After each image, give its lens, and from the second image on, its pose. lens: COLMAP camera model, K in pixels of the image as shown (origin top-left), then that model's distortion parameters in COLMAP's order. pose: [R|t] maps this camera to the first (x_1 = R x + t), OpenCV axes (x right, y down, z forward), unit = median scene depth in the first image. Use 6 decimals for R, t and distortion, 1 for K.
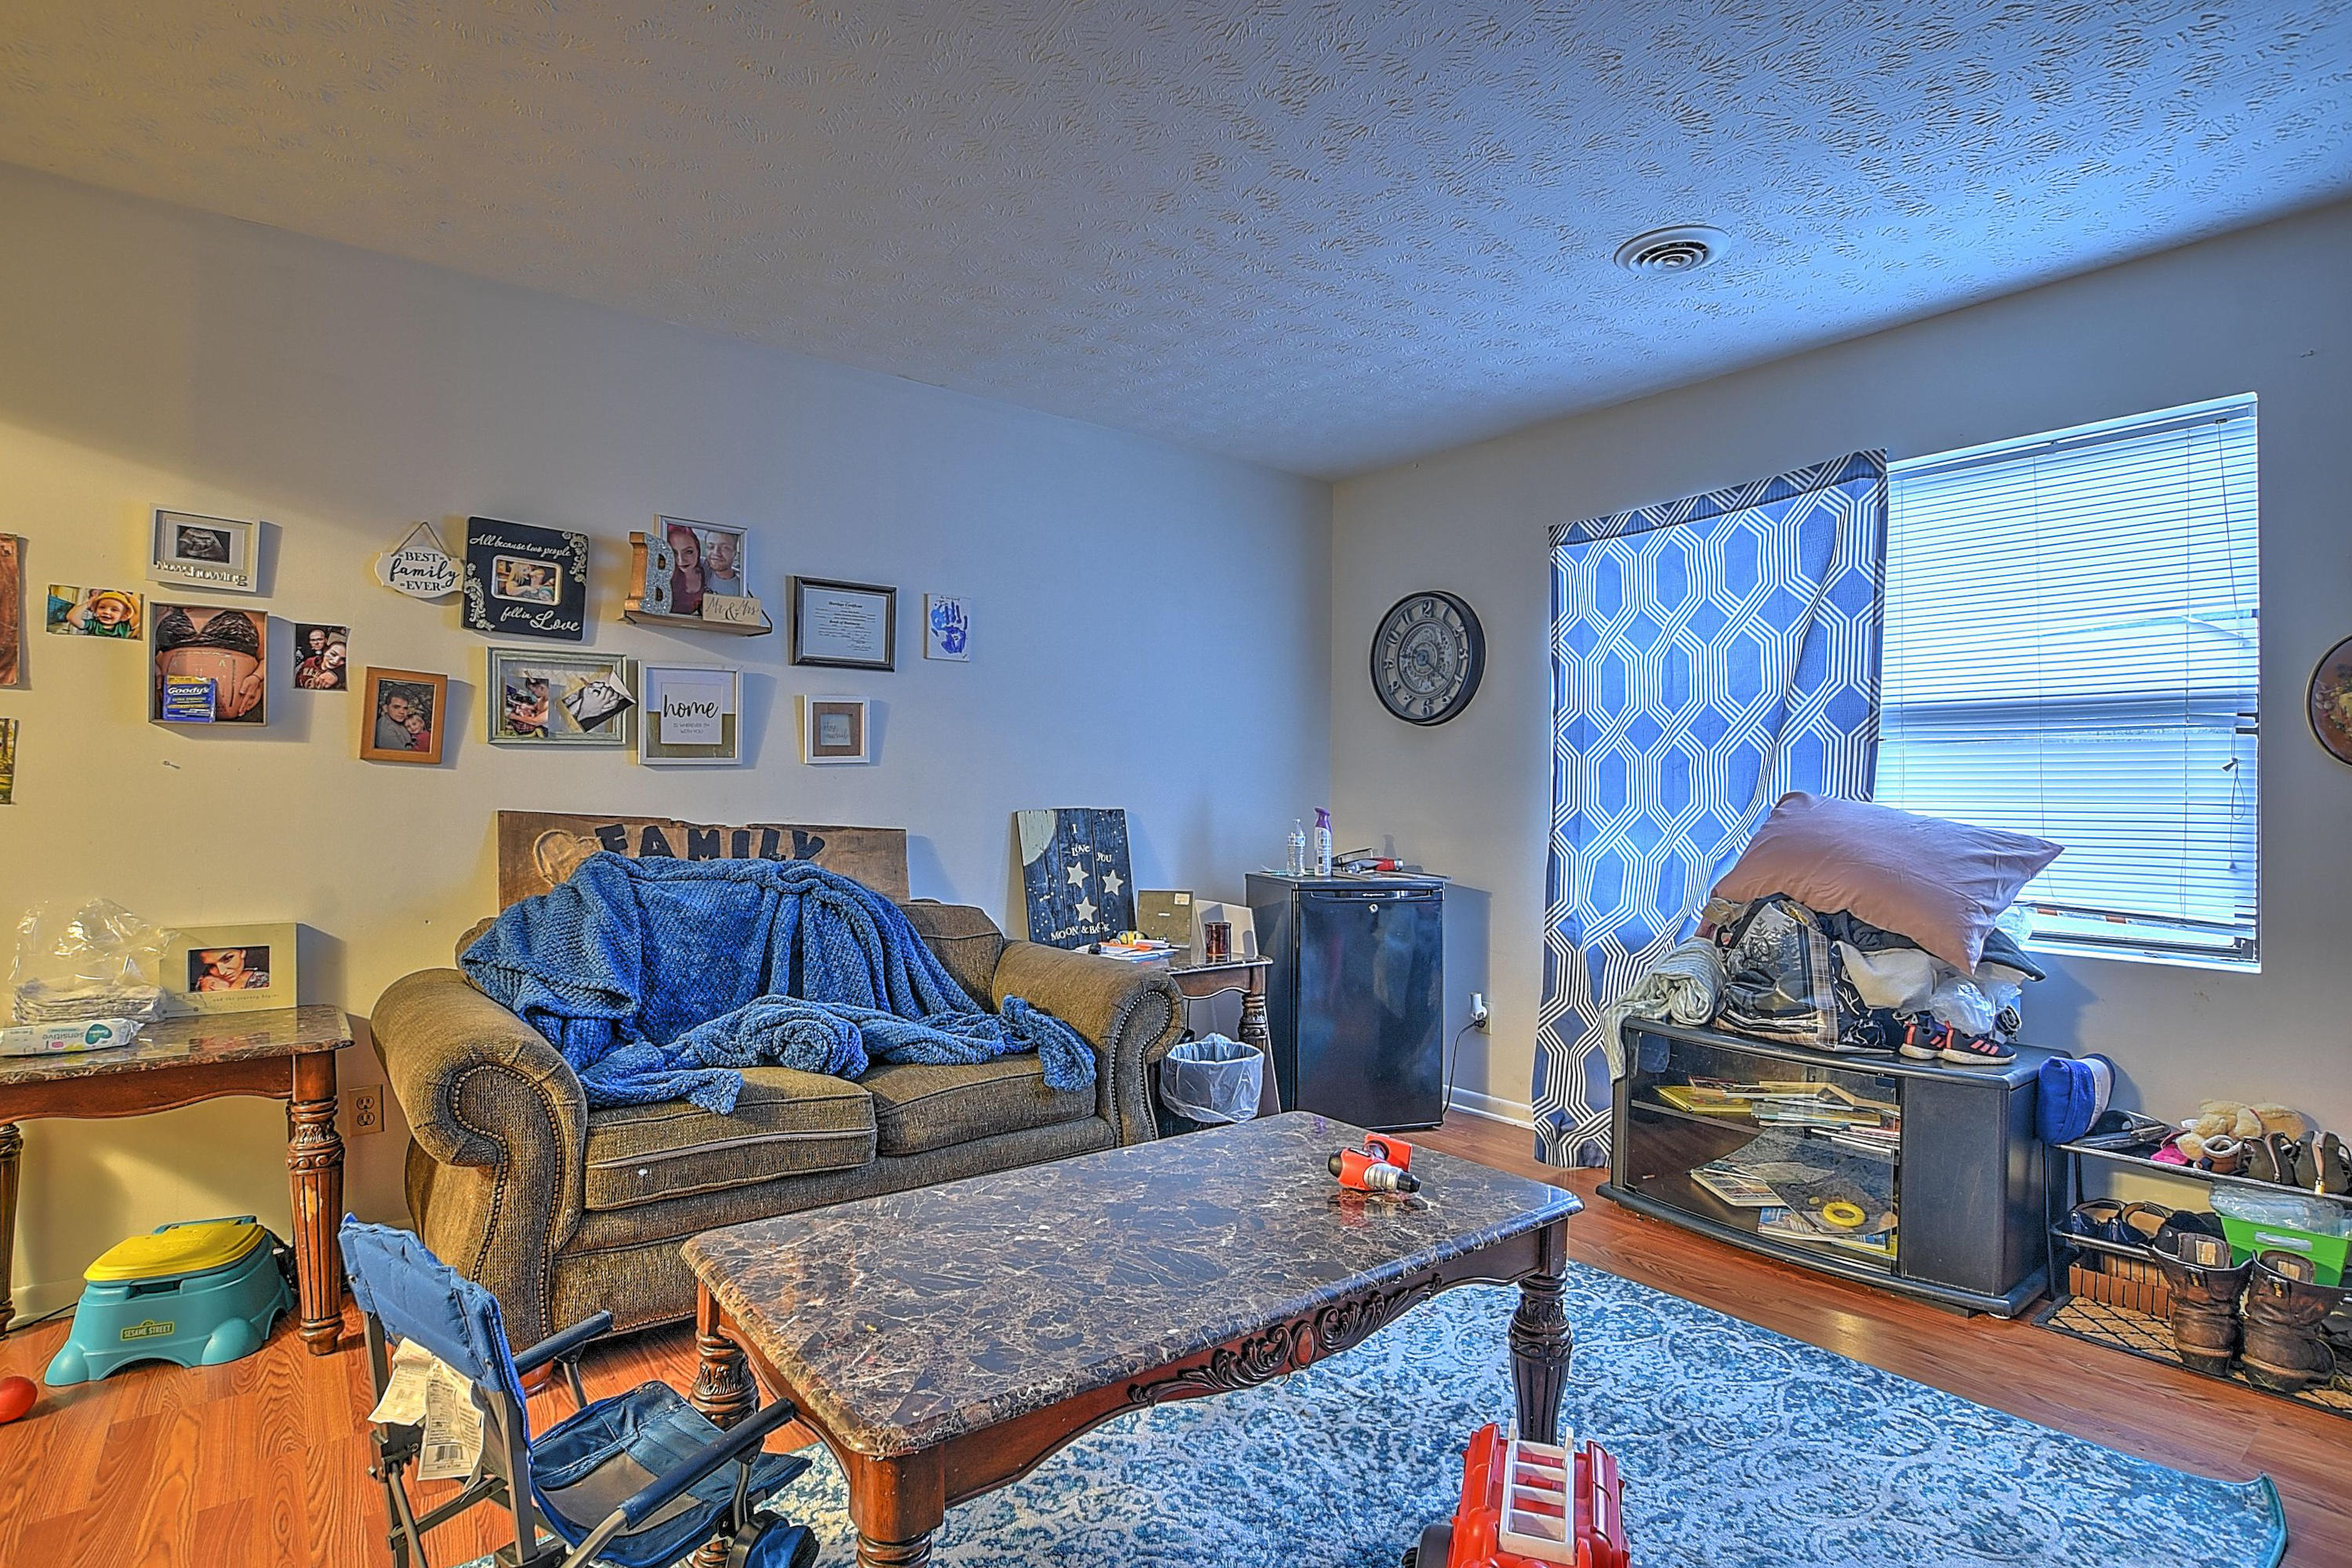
lens RADIAL K [[1125.1, 0, 1137.6], [0, 1125.1, 790.4], [0, 0, 1]] dist [-0.030922, 0.007568]
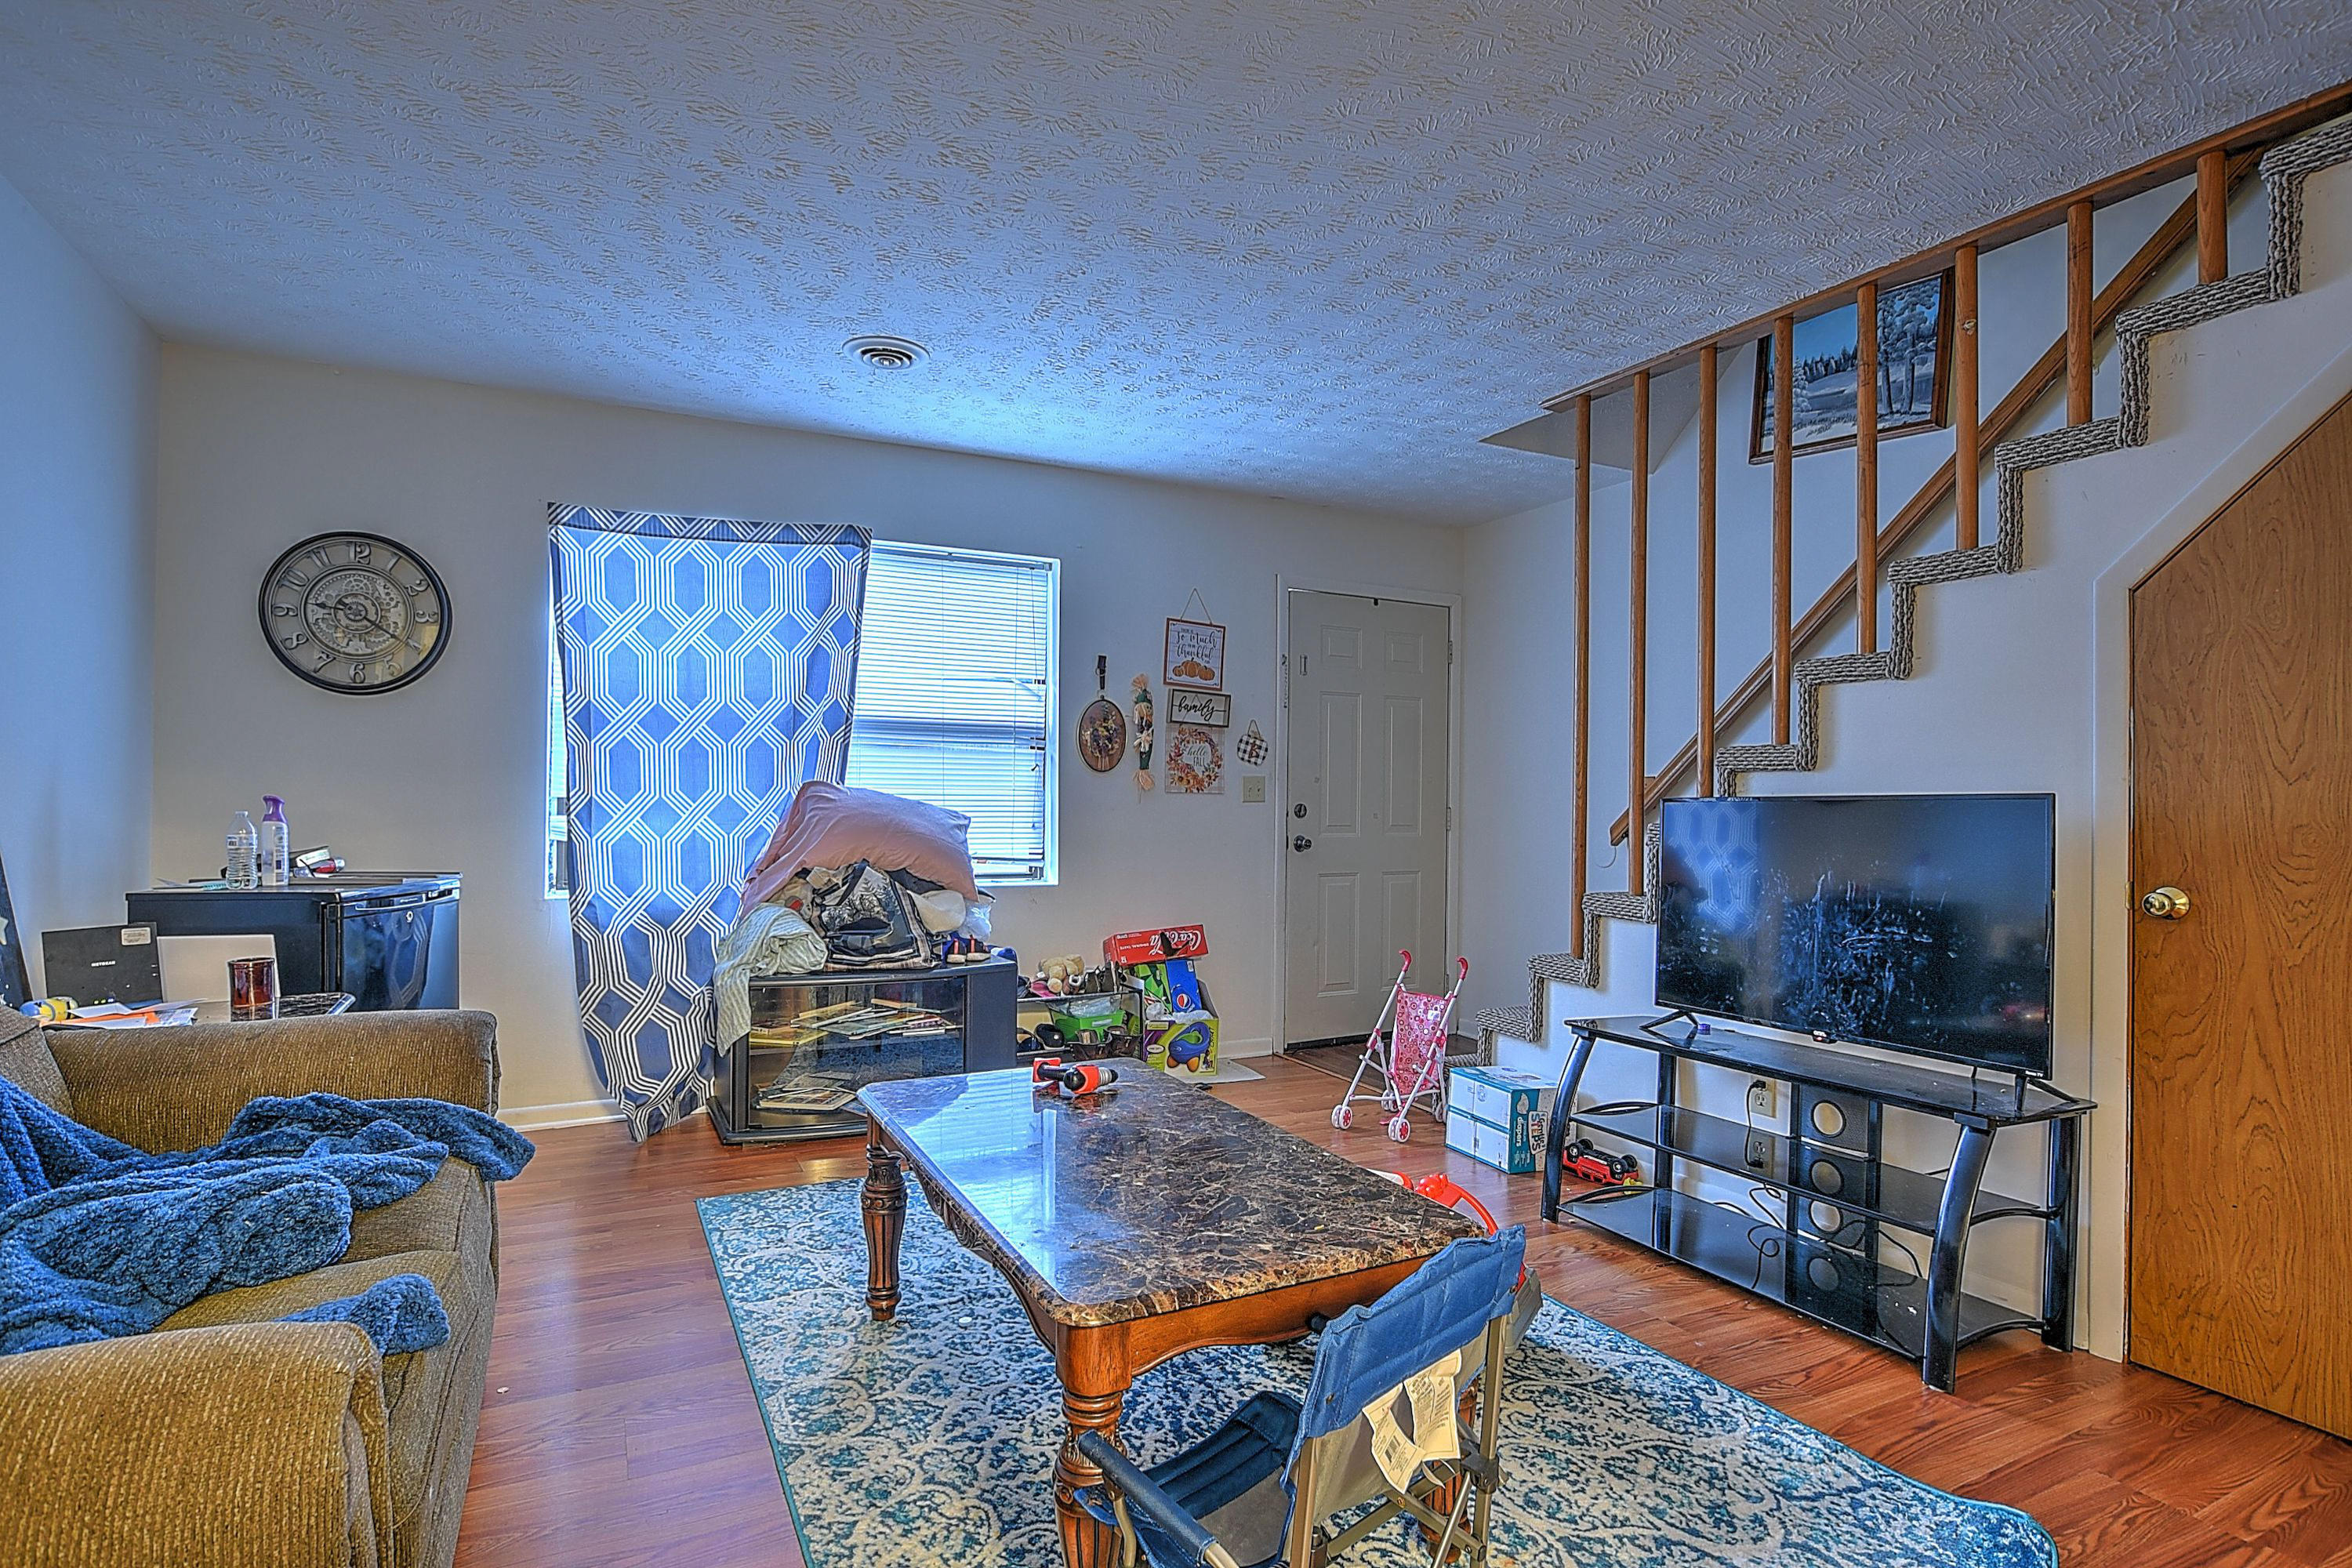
lens RADIAL K [[1125.1, 0, 1137.6], [0, 1125.1, 790.4], [0, 0, 1]] dist [-0.030922, 0.007568]
pose [[0.218501, -0.005385, 0.975822, -0.545626], [-0.014468, 0.999857, 0.008757, -0.003634], [-0.975729, -0.016032, 0.218392, 0.342340]]
